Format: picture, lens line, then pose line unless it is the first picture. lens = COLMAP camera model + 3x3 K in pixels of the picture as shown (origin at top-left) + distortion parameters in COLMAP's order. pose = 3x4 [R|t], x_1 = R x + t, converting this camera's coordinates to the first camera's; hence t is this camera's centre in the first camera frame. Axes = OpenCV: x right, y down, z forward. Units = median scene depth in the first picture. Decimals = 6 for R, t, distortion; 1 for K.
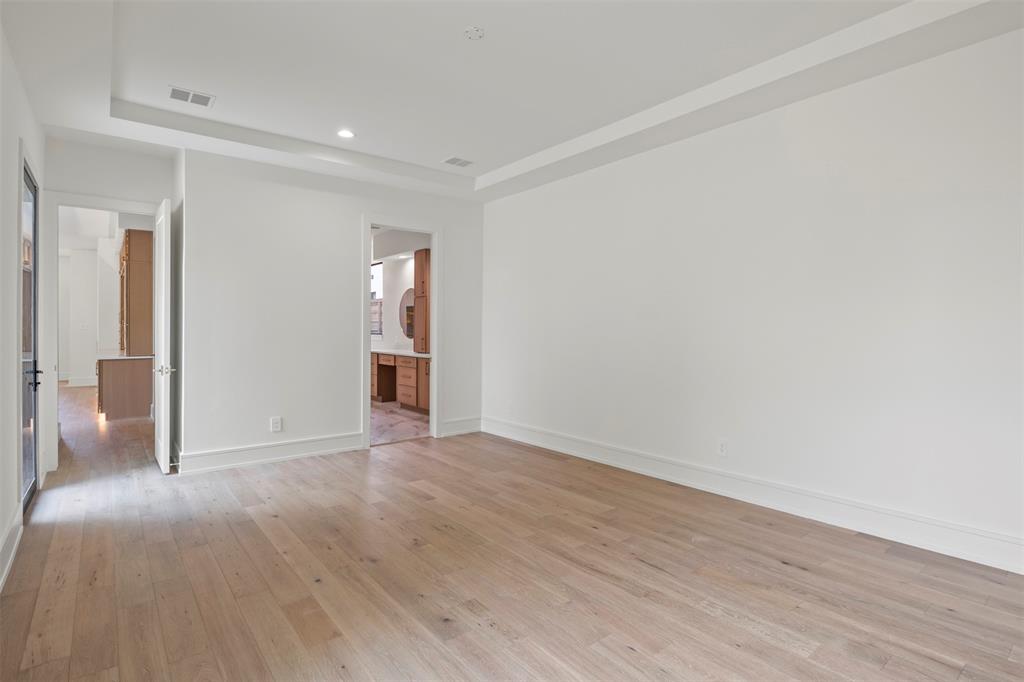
lens RADIAL K [[512.2, 0, 512.5], [0, 512.2, 335.5], [0, 0, 1]] dist [-0.010491, -0.000221]
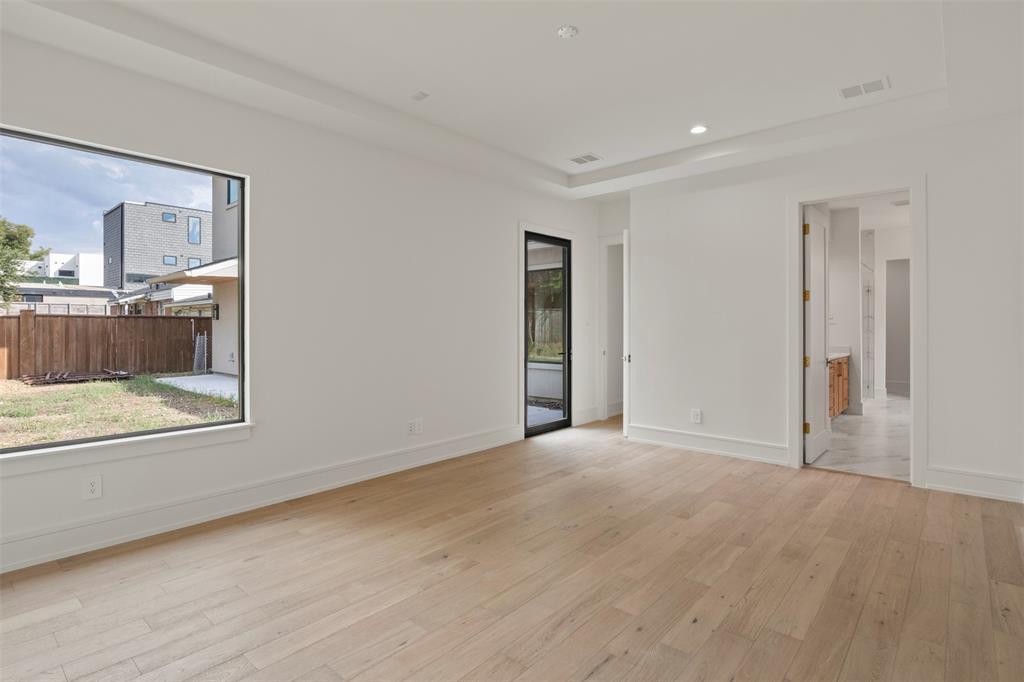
lens RADIAL K [[512.2, 0, 507.9], [0, 512.2, 325.4], [0, 0, 1]] dist [-0.010491, -0.000221]
pose [[0.165539, -0.003056, -0.986198, 0.683759], [-0.011229, 0.999925, -0.004984, -0.007930], [0.986139, 0.011899, 0.165493, 0.555276]]
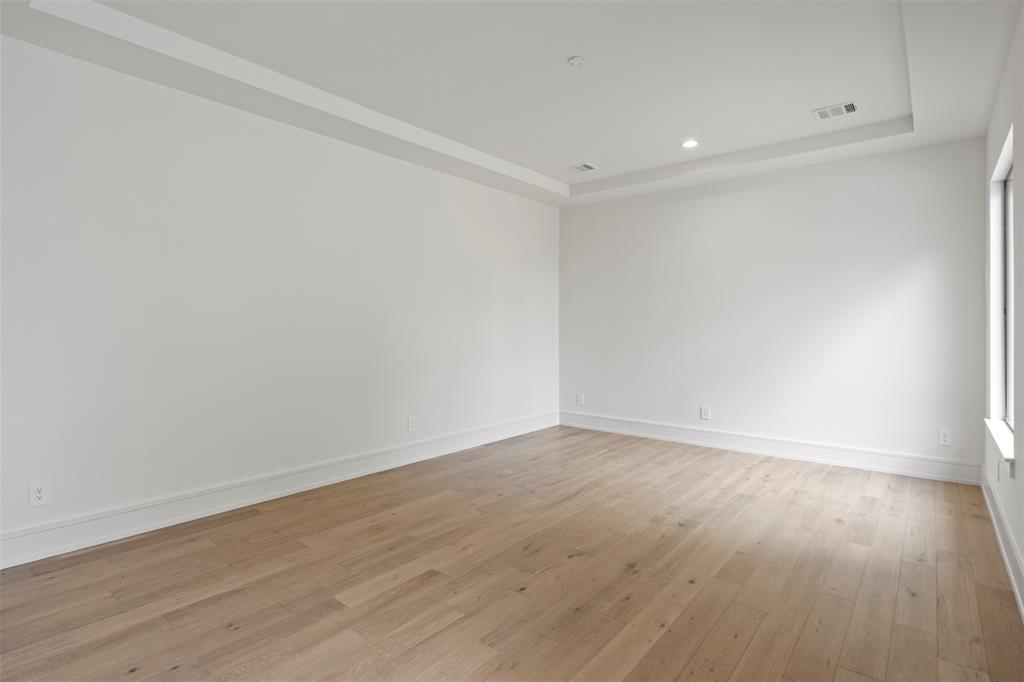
lens RADIAL K [[512.2, 0, 510.7], [0, 512.2, 334.5], [0, 0, 1]] dist [-0.010491, -0.000221]
pose [[-0.202974, -0.014262, 0.979080, -0.870344], [0.013933, 0.999751, 0.017451, -0.014708], [-0.979085, 0.017184, -0.202725, 1.050847]]
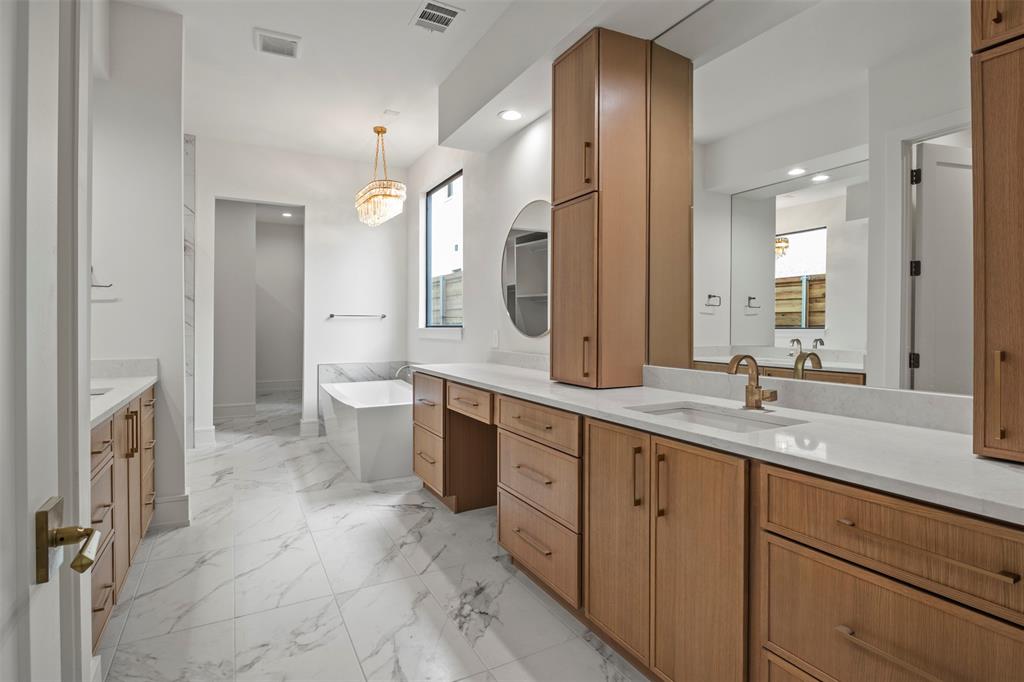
lens RADIAL K [[512.2, 0, 512.0], [0, 512.2, 327.7], [0, 0, 1]] dist [-0.010491, -0.000221]
pose [[0.984597, 0.001046, -0.174838, -0.352619], [-0.002362, 0.999970, -0.007321, 0.004849], [0.174825, 0.007621, 0.984570, 1.498061]]
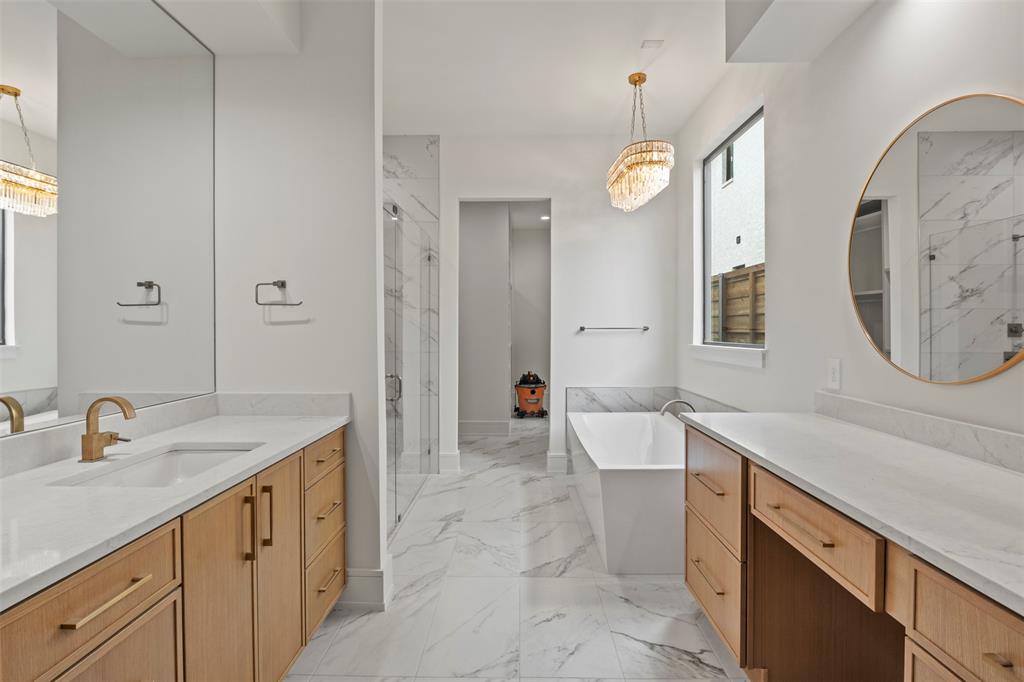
lens RADIAL K [[512.2, 0, 511.4], [0, 512.2, 330.2], [0, 0, 1]] dist [-0.010491, -0.000221]
pose [[0.769627, -0.000861, -0.638493, -0.473669], [-0.005177, 0.999958, -0.007589, -0.024543], [0.638473, 0.009146, 0.769590, 1.810249]]
